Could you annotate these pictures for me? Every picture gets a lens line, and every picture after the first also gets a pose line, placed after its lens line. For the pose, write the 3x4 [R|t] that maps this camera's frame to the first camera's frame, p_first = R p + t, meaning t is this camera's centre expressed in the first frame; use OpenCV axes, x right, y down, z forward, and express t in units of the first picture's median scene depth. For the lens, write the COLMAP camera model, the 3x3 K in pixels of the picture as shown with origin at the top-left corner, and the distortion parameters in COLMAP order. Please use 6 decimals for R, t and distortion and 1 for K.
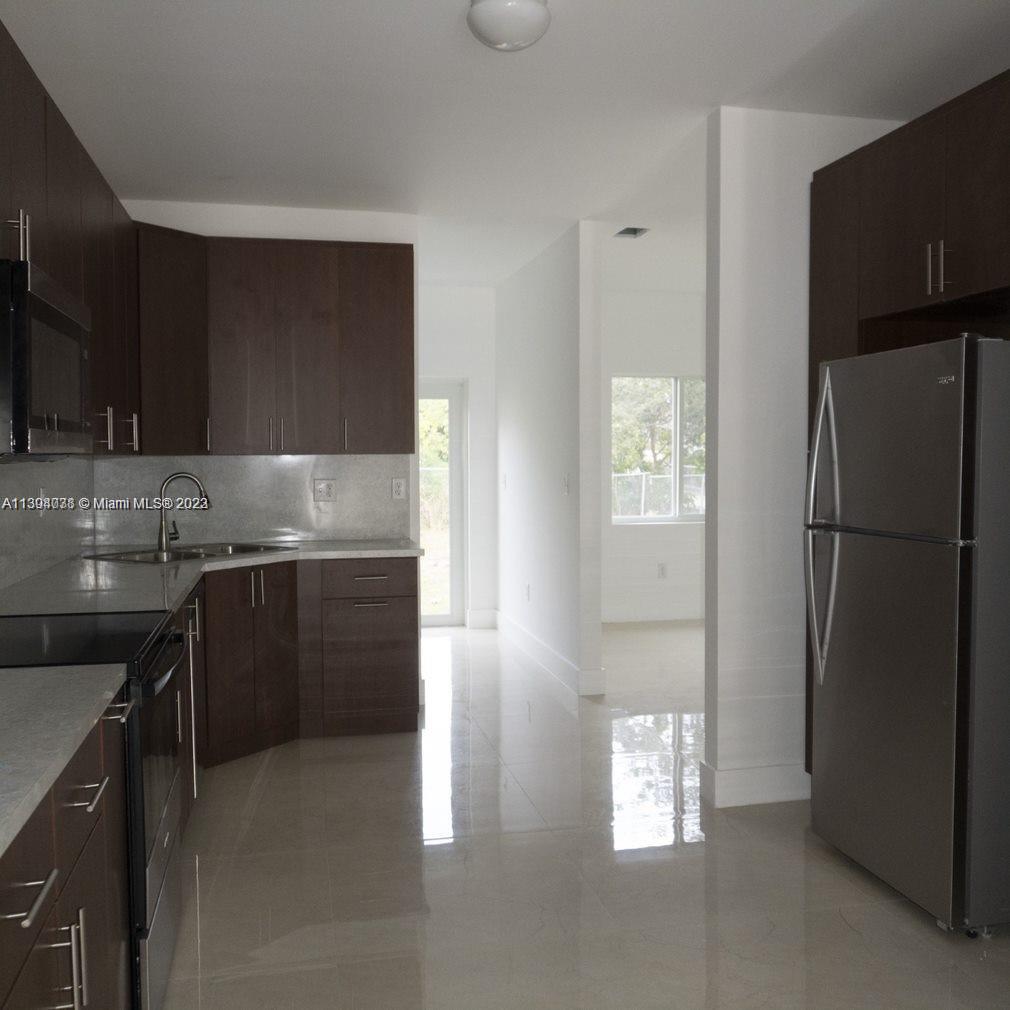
lens RADIAL K [[1018.5, 0, 505.0], [0, 1018.5, 505.0], [0, 0, 1]] dist [-0.010093, 0.002767]
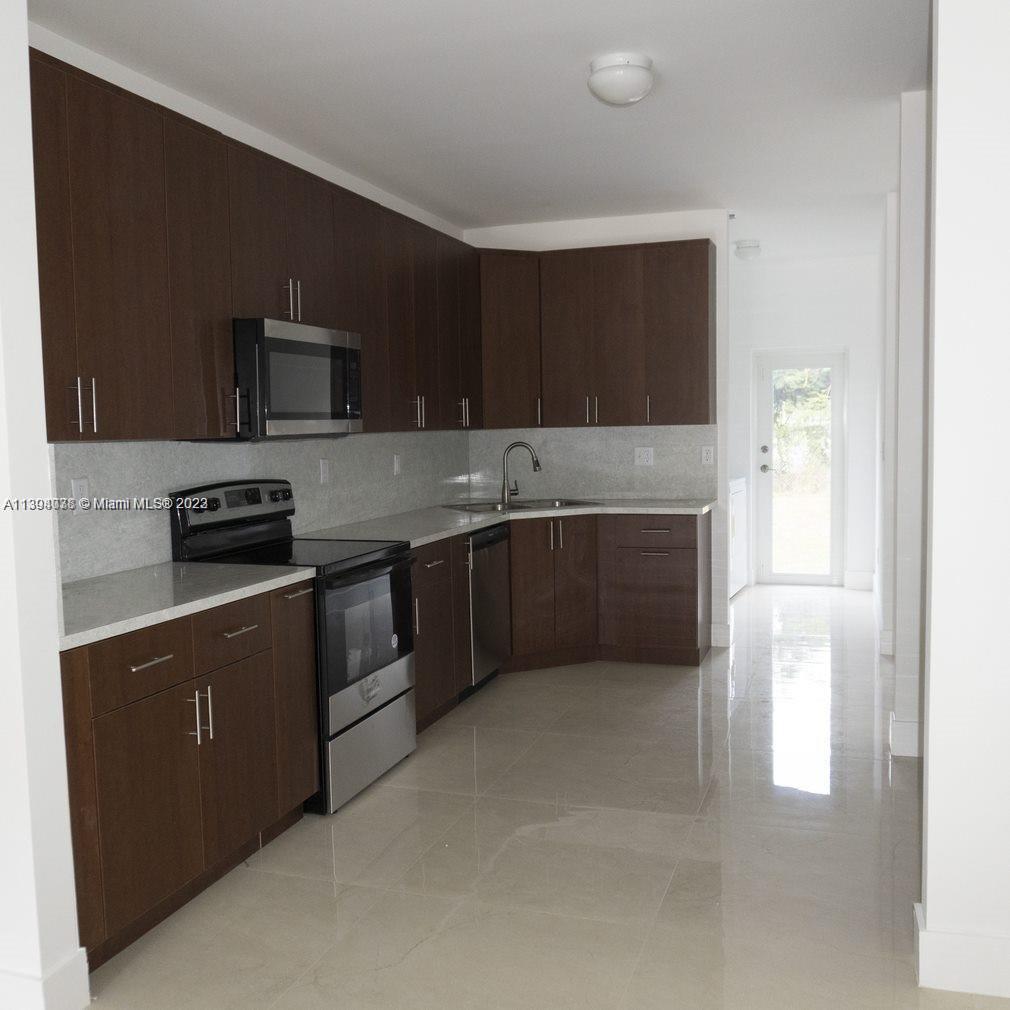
lens RADIAL K [[1018.5, 0, 505.0], [0, 1018.5, 505.0], [0, 0, 1]] dist [-0.010093, 0.002767]
pose [[0.854776, 0.026358, -0.518328, 0.325463], [-0.007791, 0.999249, 0.037965, -0.001837], [0.518939, -0.028413, 0.854339, -0.095448]]
